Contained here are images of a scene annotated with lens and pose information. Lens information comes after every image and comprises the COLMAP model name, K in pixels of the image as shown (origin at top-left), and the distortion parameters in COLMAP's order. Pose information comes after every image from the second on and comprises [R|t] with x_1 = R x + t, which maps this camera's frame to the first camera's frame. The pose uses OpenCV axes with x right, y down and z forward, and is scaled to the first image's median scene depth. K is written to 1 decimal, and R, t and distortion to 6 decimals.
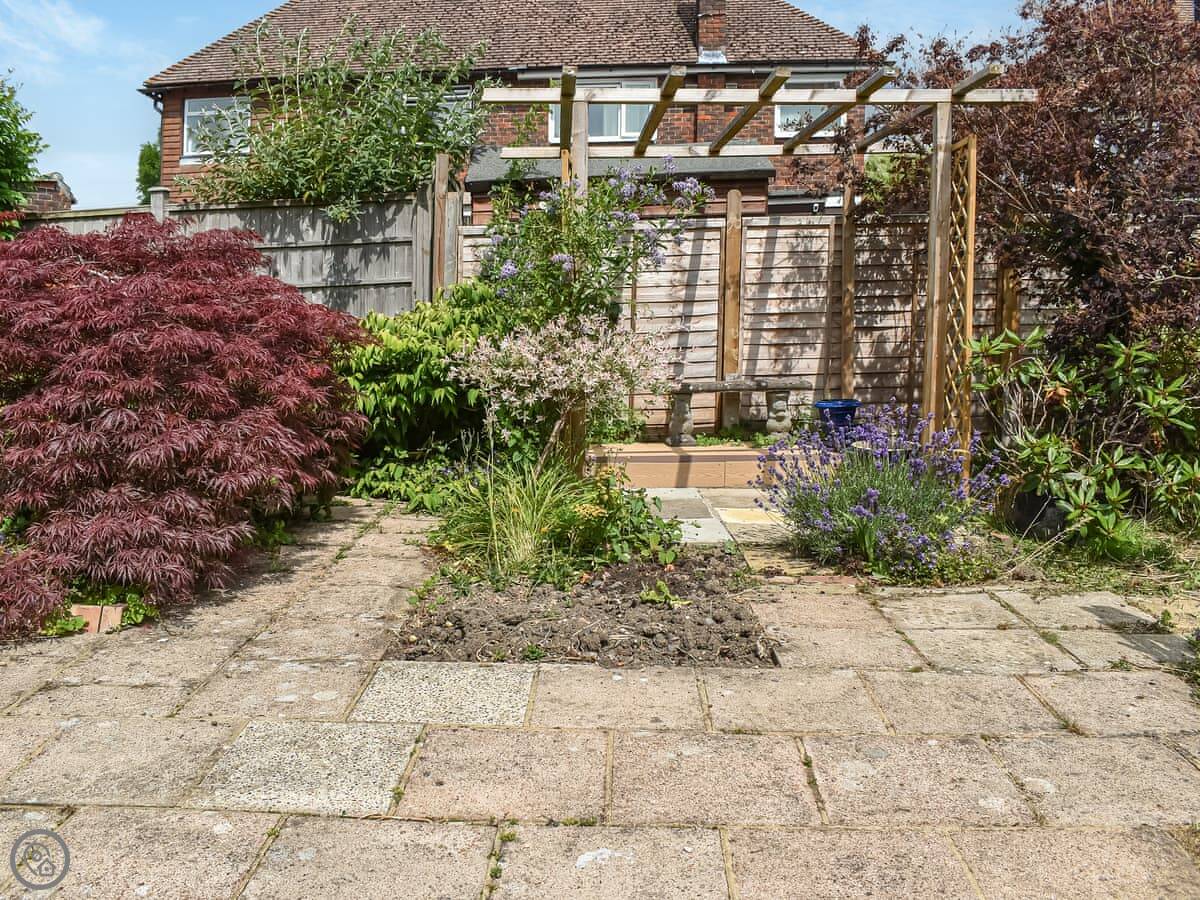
lens RADIAL K [[1099.3, 0, 595.1], [0, 1099.3, 378.5], [0, 0, 1]] dist [-0.097720, 0.000508]
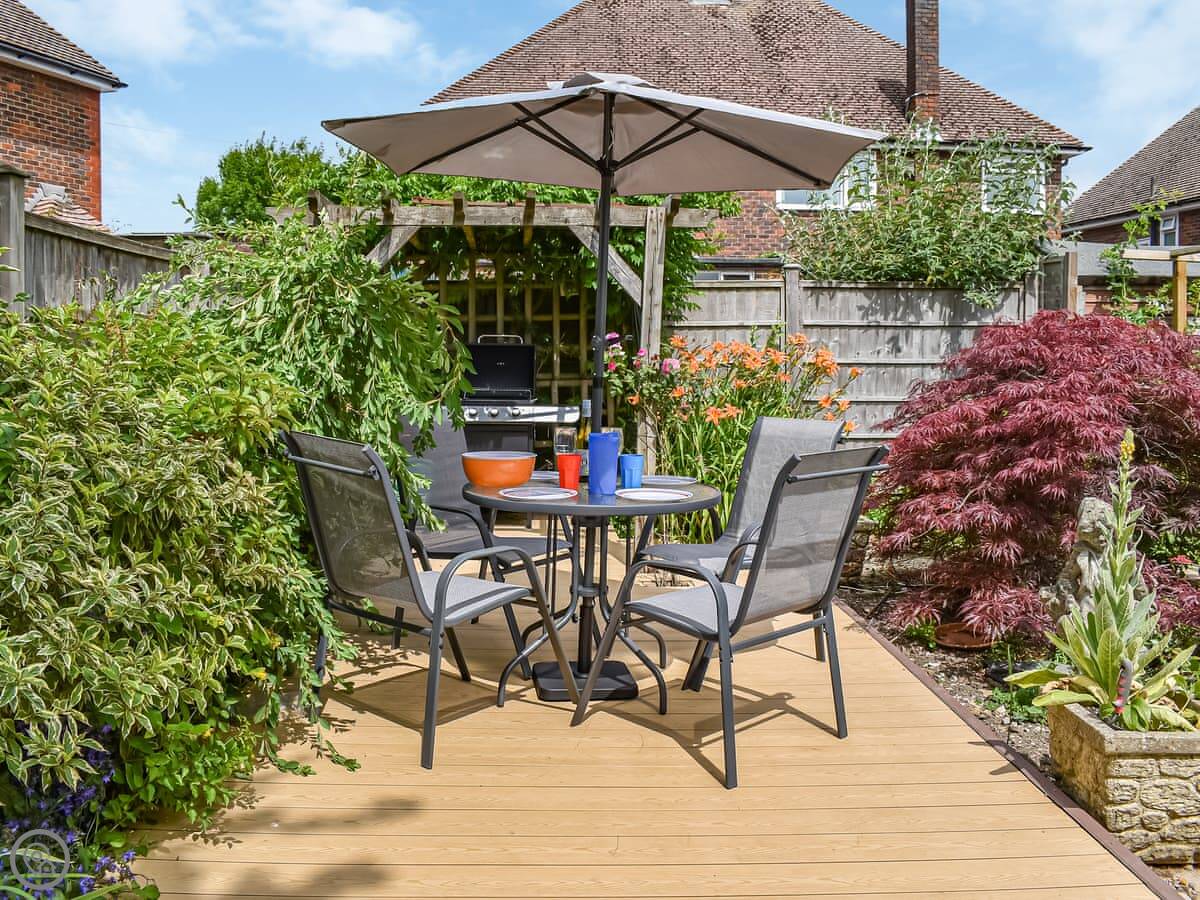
lens RADIAL K [[1099.3, 0, 595.1], [0, 1099.3, 378.5], [0, 0, 1]] dist [-0.097720, 0.000508]
pose [[0.997973, 0.034783, 0.053292, -0.650577], [-0.032742, 0.998714, -0.038707, -0.015748], [-0.054570, 0.036884, 0.997828, -0.065580]]
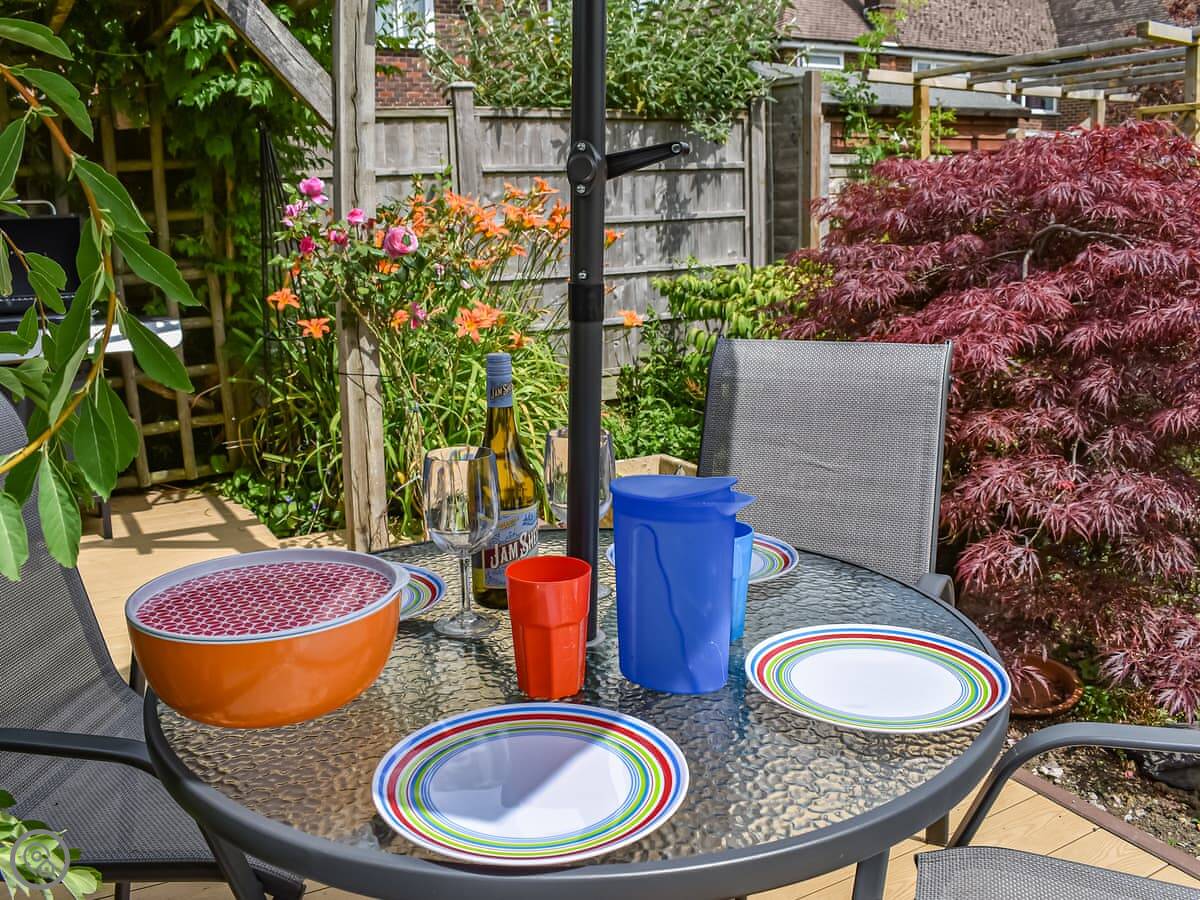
lens RADIAL K [[1111.1, 0, 598.9], [0, 1111.1, 384.3], [0, 0, 1]] dist [-0.092950, 0.002911]
pose [[0.873428, -0.068995, 0.482040, -0.694020], [0.031166, 0.995802, 0.086061, -0.035175], [-0.485954, -0.060145, 0.871912, 0.292473]]
